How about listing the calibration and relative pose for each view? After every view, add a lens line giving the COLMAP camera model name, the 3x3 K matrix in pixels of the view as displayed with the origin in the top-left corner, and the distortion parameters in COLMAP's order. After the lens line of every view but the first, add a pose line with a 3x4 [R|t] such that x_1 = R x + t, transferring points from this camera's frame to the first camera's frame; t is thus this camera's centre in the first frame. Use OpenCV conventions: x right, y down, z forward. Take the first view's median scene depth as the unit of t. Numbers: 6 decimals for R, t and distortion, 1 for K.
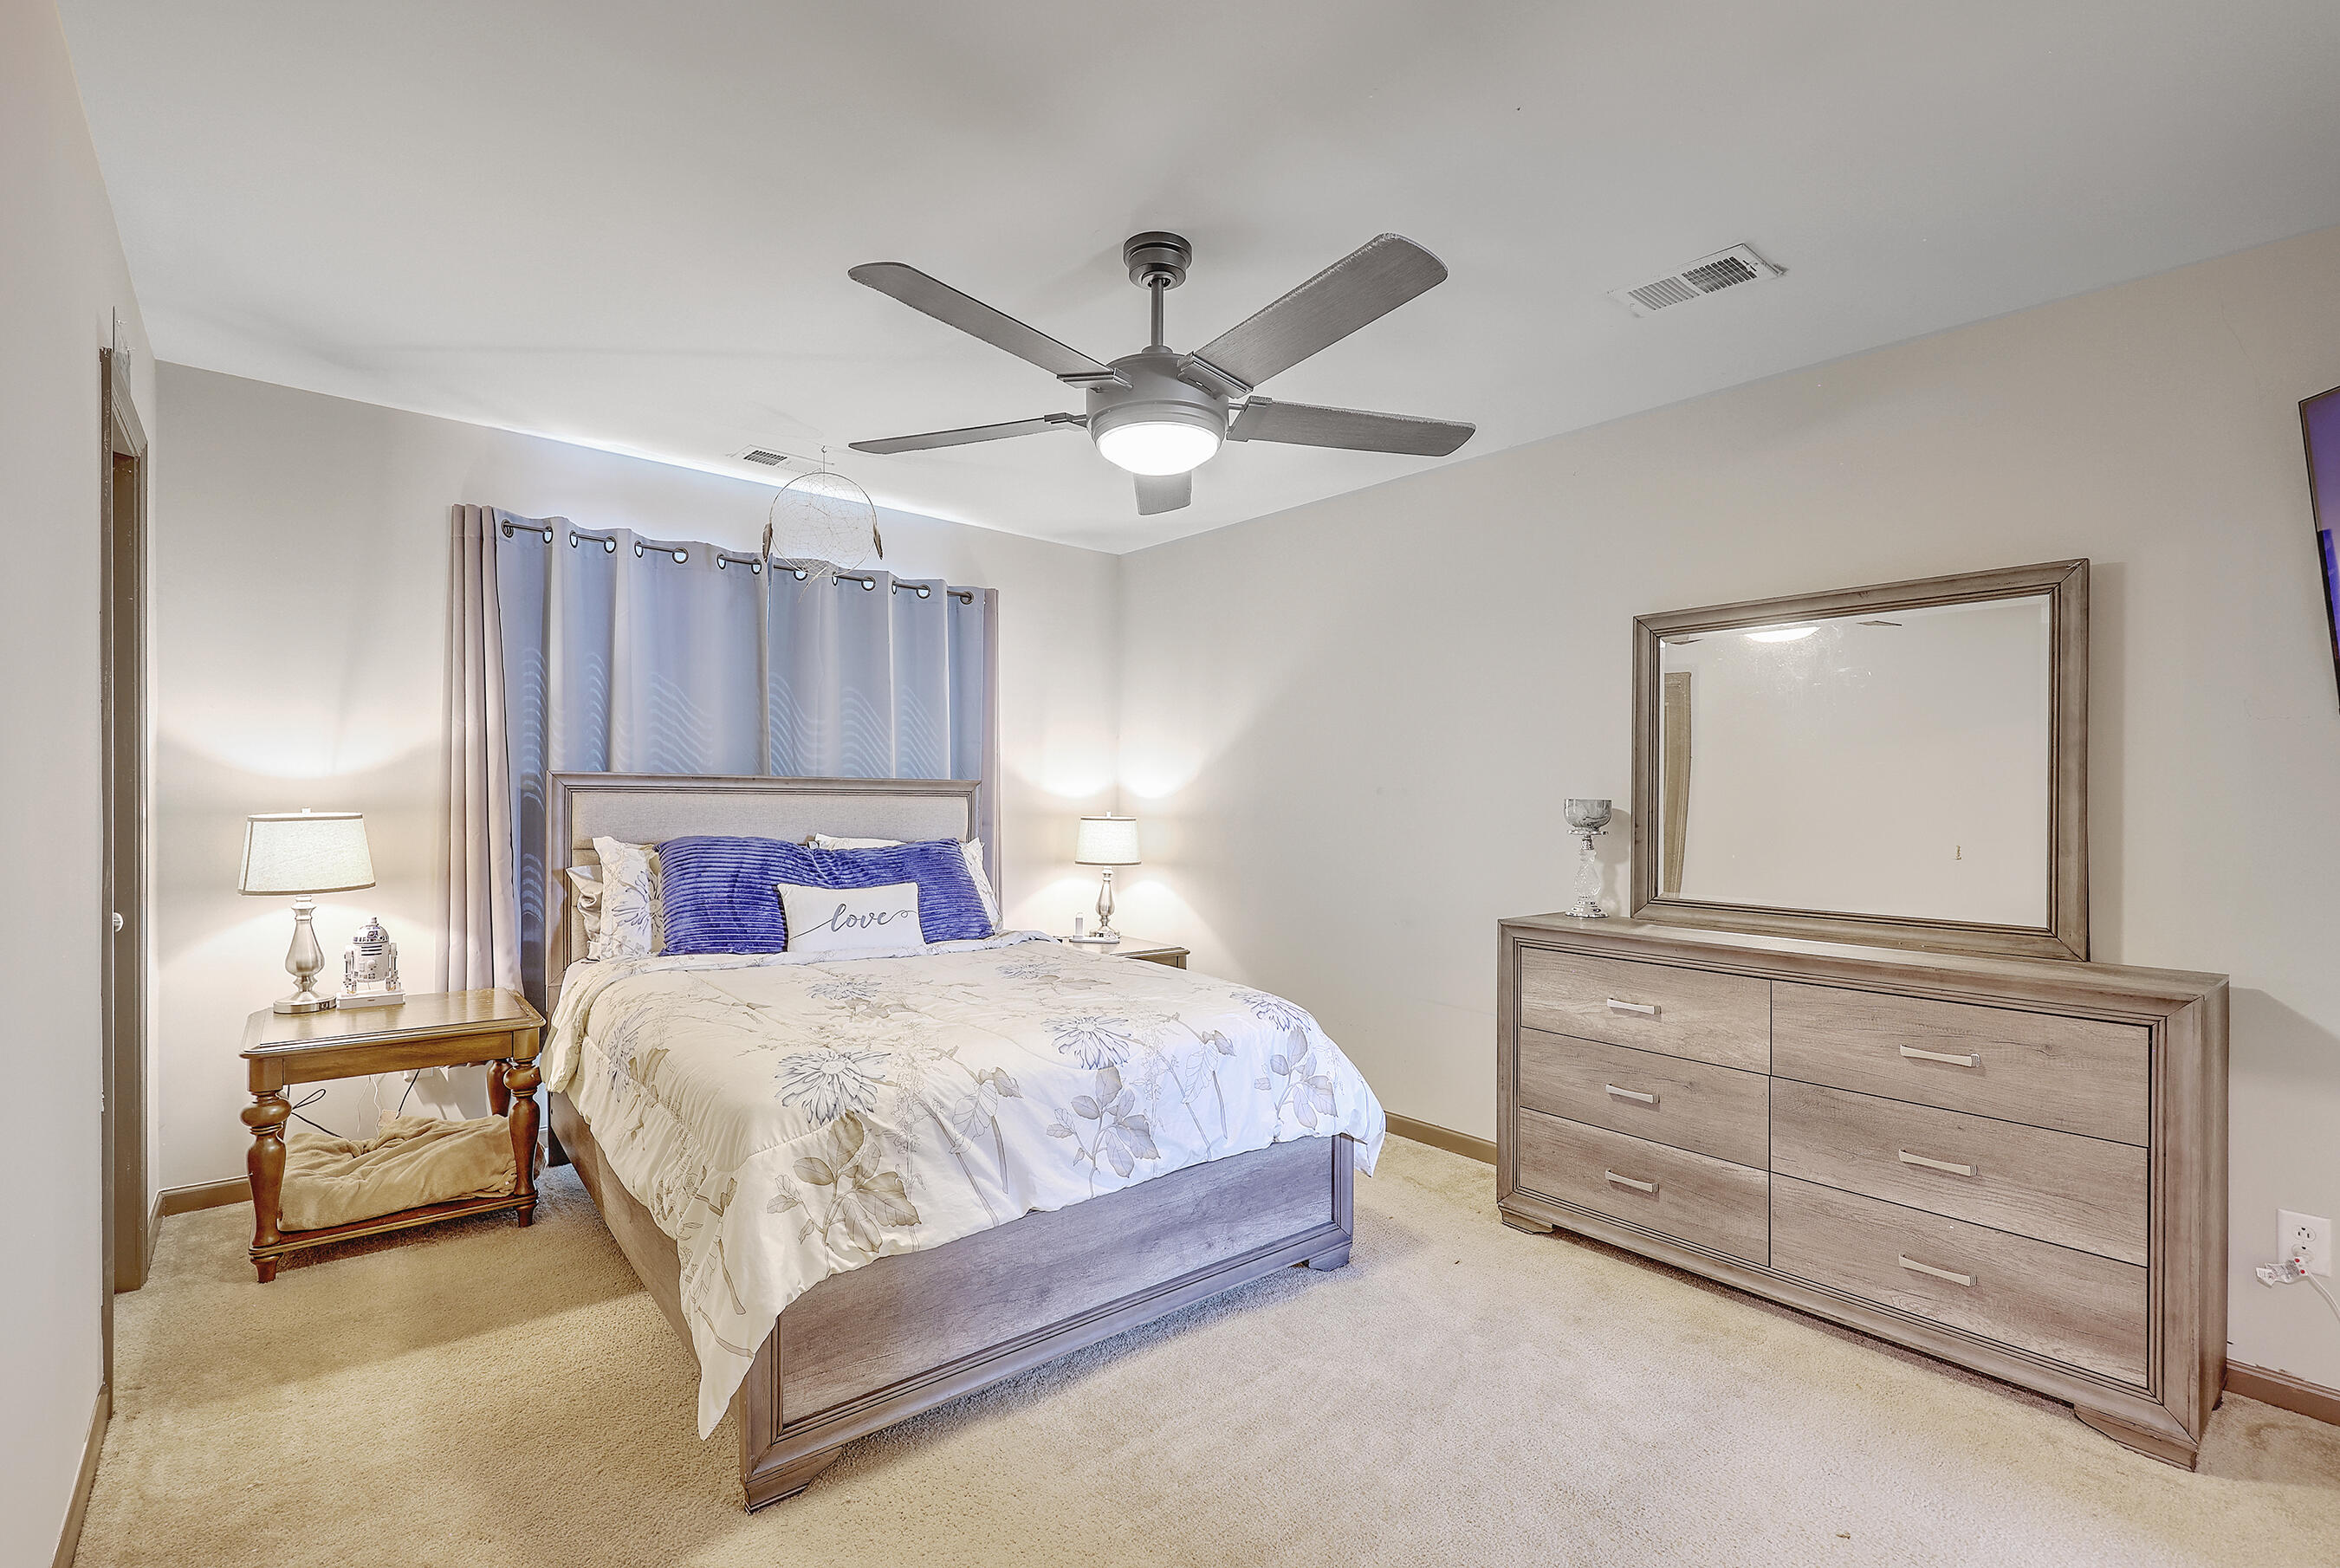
lens RADIAL K [[1058.2, 0, 1163.0], [0, 1058.2, 796.5], [0, 0, 1]] dist [0.024752, -0.000134]
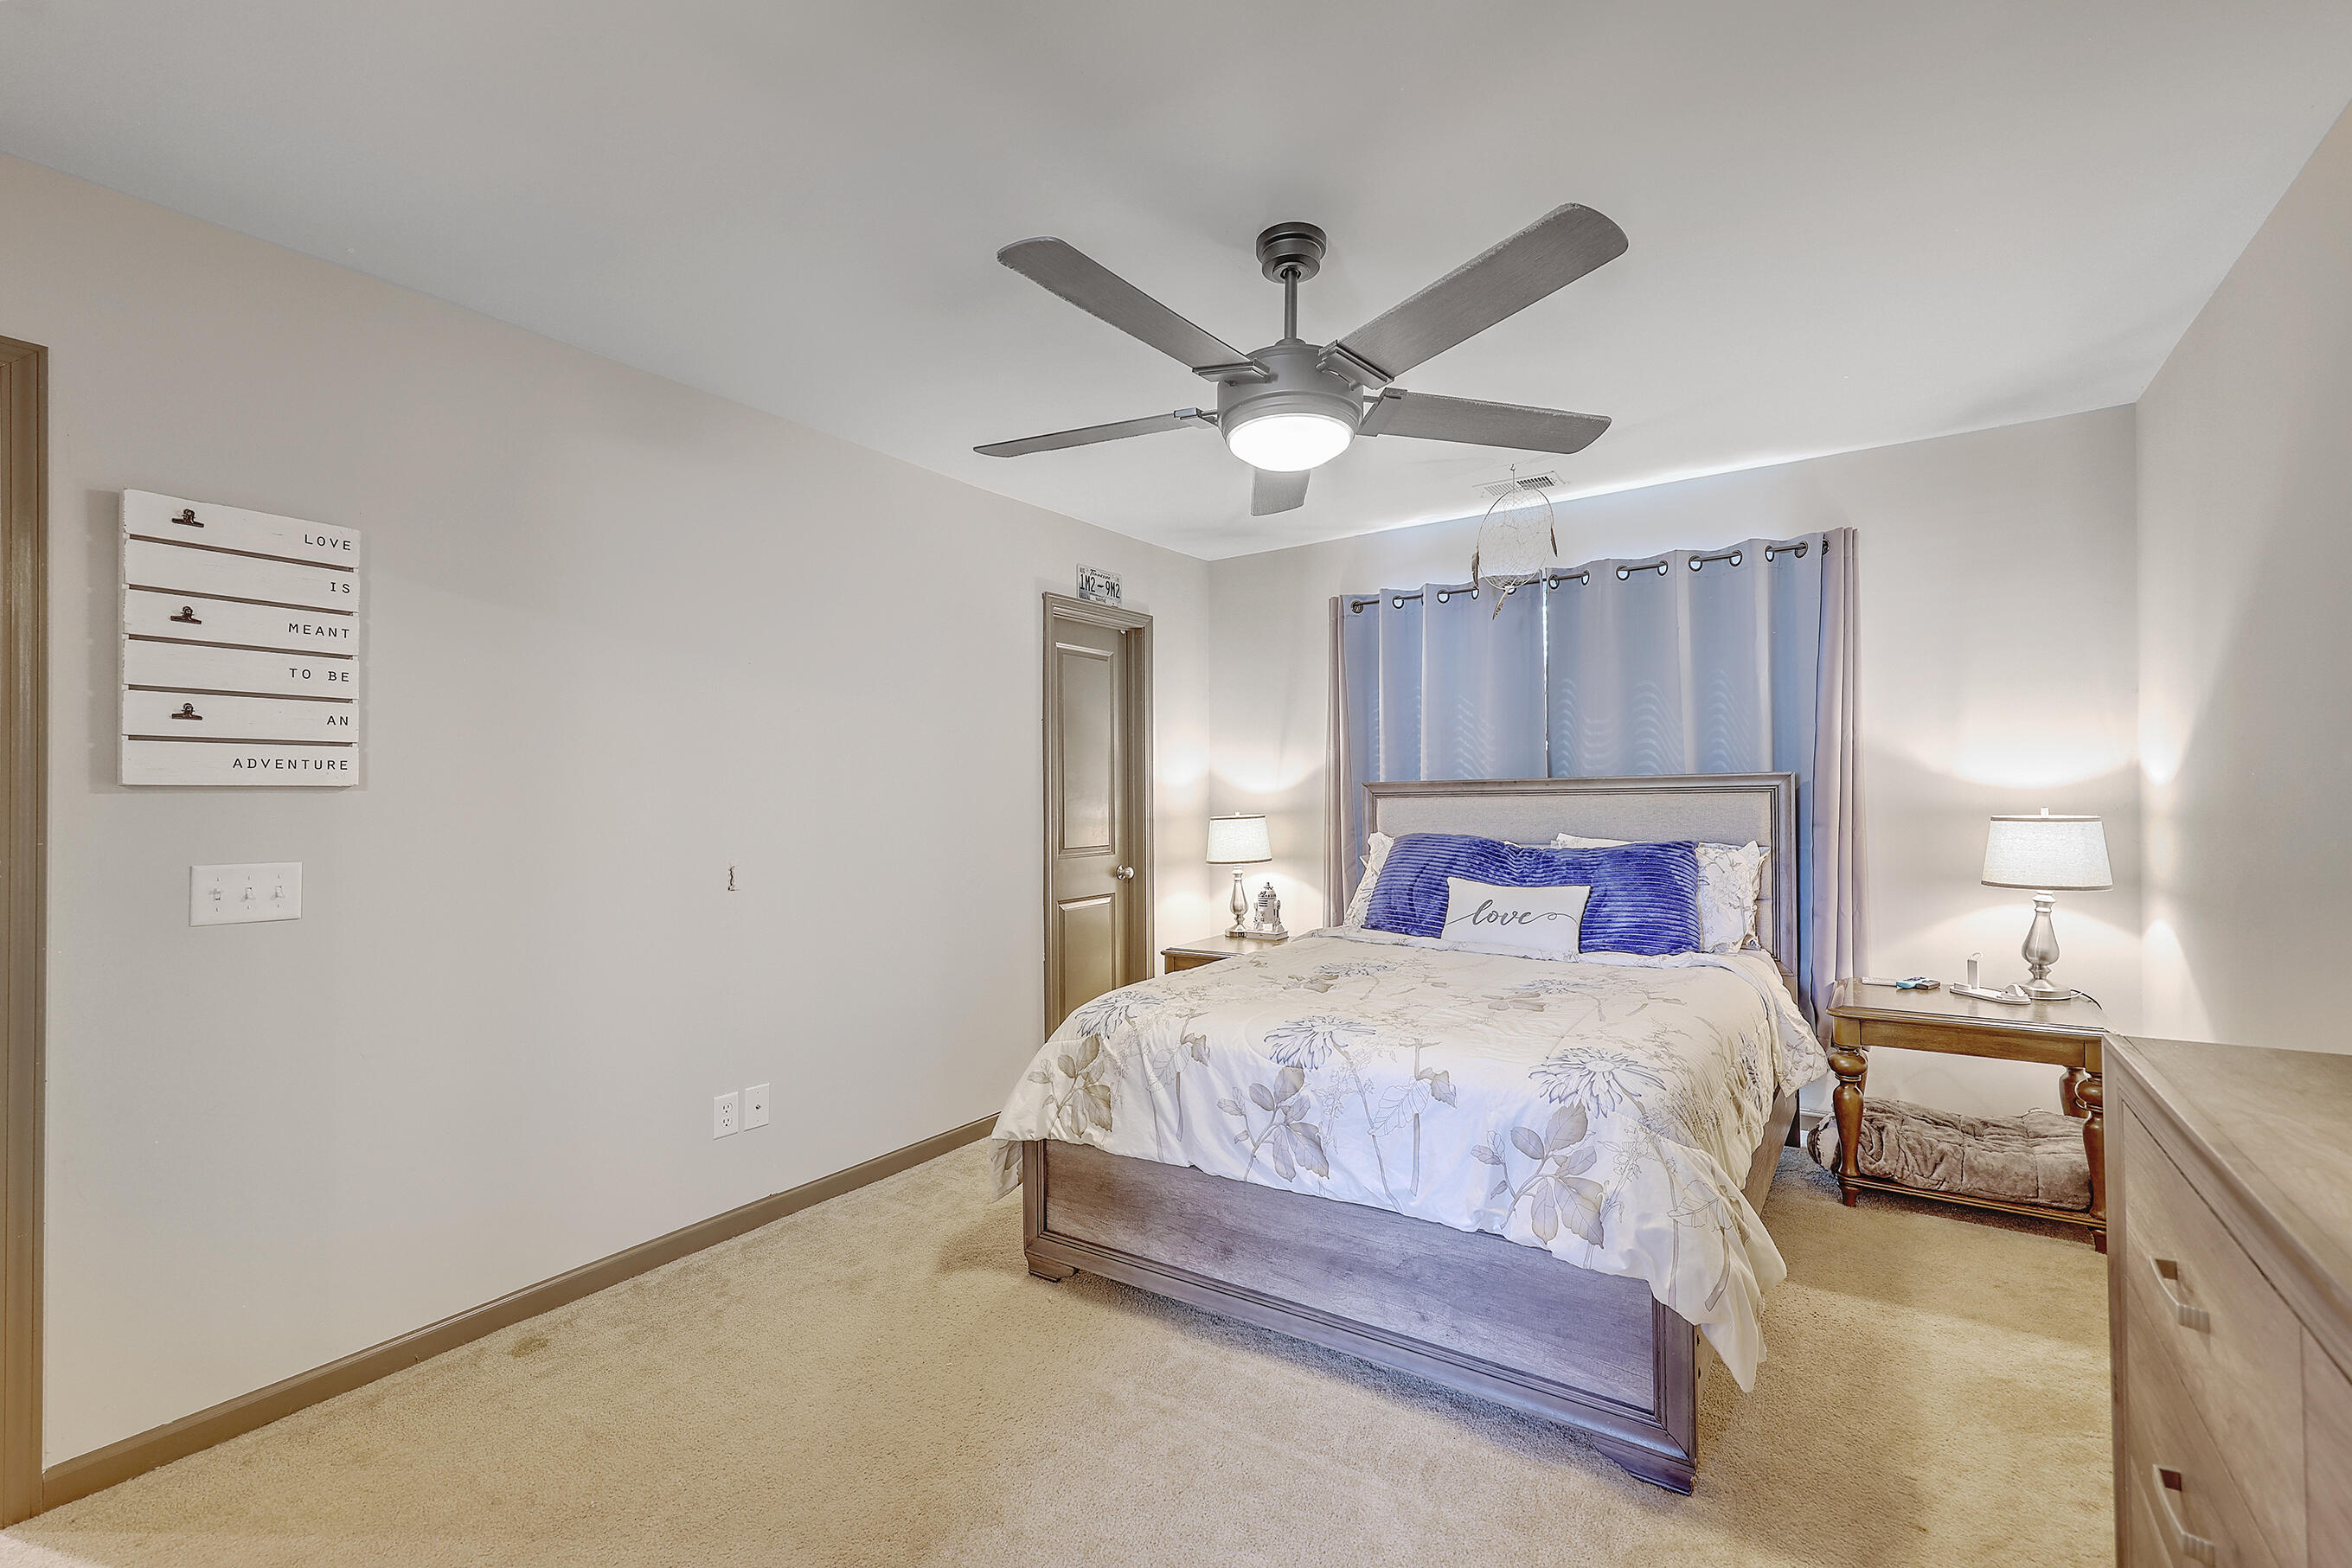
lens RADIAL K [[1009.7, 0, 1198.8], [0, 1009.7, 782.7], [0, 0, 1]] dist [0.000472, -0.000031]
pose [[0.281515, -0.035175, -0.958912, 0.803672], [0.020406, 0.999321, -0.030667, 0.014324], [0.959340, -0.010935, 0.282041, 0.616584]]
